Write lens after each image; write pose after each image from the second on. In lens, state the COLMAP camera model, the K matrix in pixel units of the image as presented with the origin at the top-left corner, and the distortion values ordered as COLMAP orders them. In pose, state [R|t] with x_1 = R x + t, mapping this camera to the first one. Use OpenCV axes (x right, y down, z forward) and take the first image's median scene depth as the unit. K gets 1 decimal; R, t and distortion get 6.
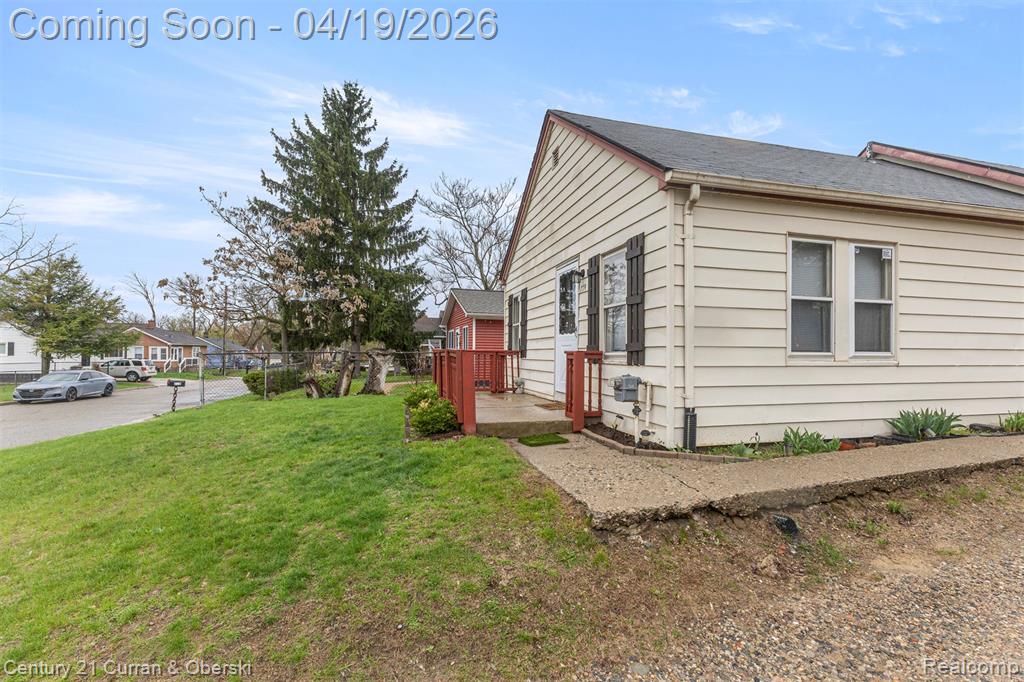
lens RADIAL K [[443.4, 0, 514.8], [0, 443.4, 345.2], [0, 0, 1]] dist [0.011589, -0.003136]
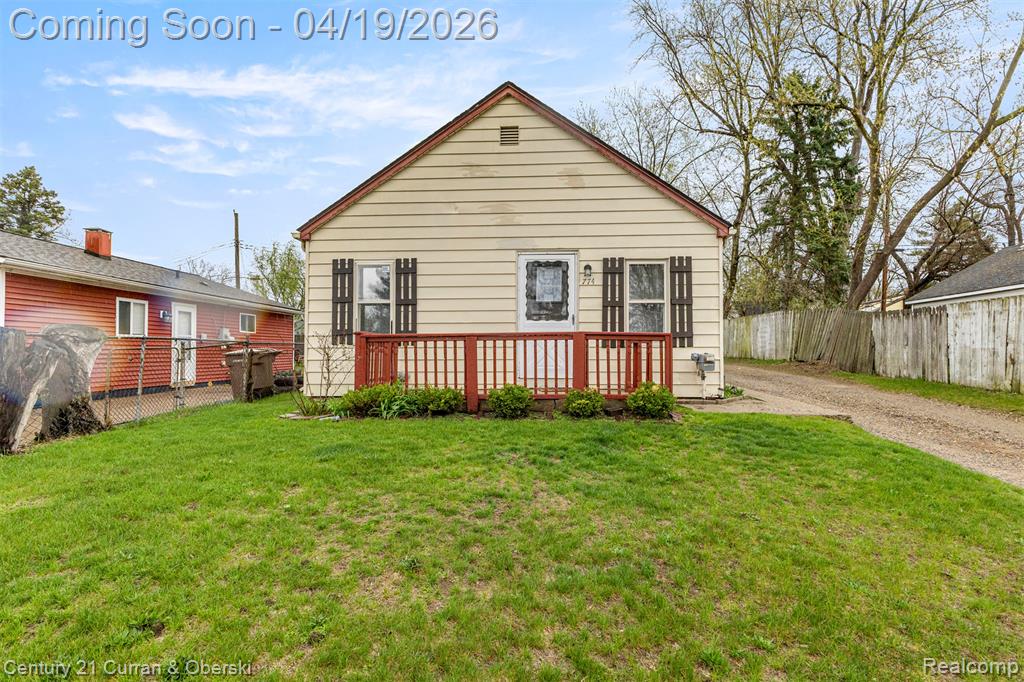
lens RADIAL K [[508.6, 0, 513.8], [0, 508.6, 342.5], [0, 0, 1]] dist [0.003236, -0.002635]
pose [[0.305549, 0.012679, 0.952092, -1.435239], [-0.012000, 0.999883, -0.009464, 0.051027], [-0.952101, -0.008533, 0.305666, 1.004073]]
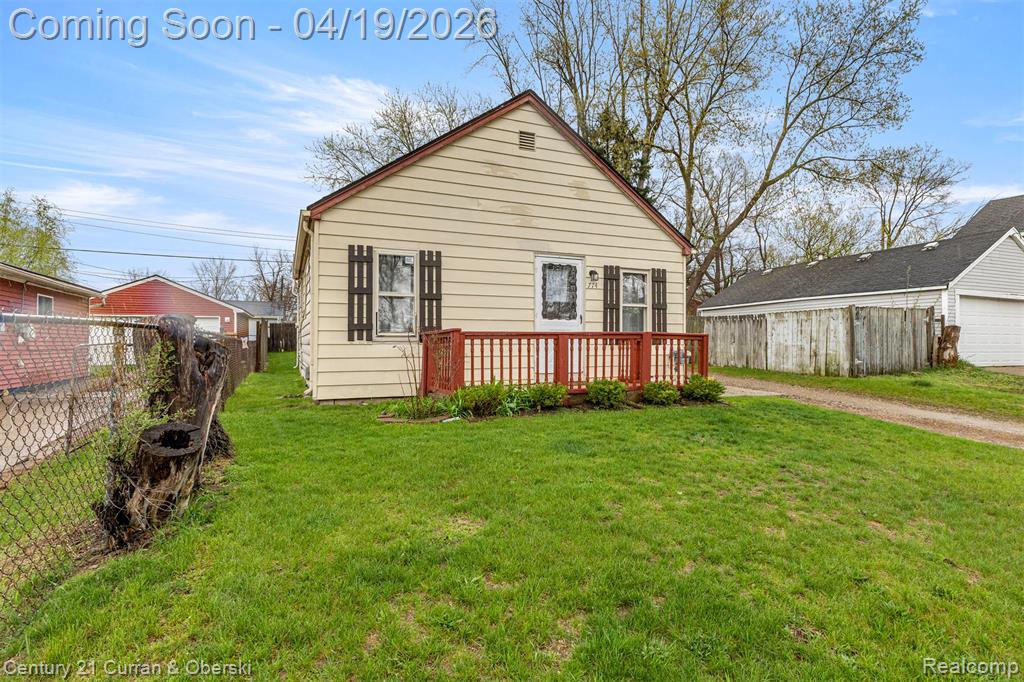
lens RADIAL K [[508.6, 0, 519.4], [0, 508.6, 342.8], [0, 0, 1]] dist [0.003236, -0.002635]
pose [[-0.144257, 0.000683, 0.989540, -1.576866], [-0.016015, 0.999867, -0.003025, 0.052571], [-0.989411, -0.016284, -0.144227, 1.800474]]
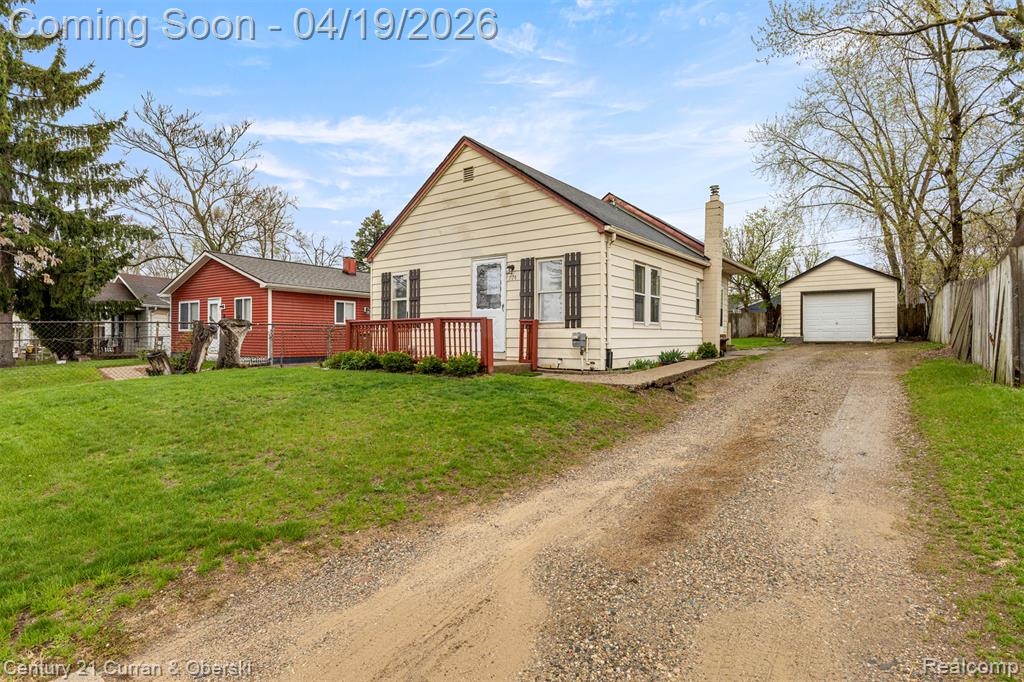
lens RADIAL K [[508.6, 0, 515.1], [0, 508.6, 339.5], [0, 0, 1]] dist [0.003236, -0.002635]
pose [[0.785005, -0.007478, 0.619444, -1.118167], [-0.007869, 0.999726, 0.022041, 0.047875], [-0.619439, -0.022176, 0.784732, -0.410107]]
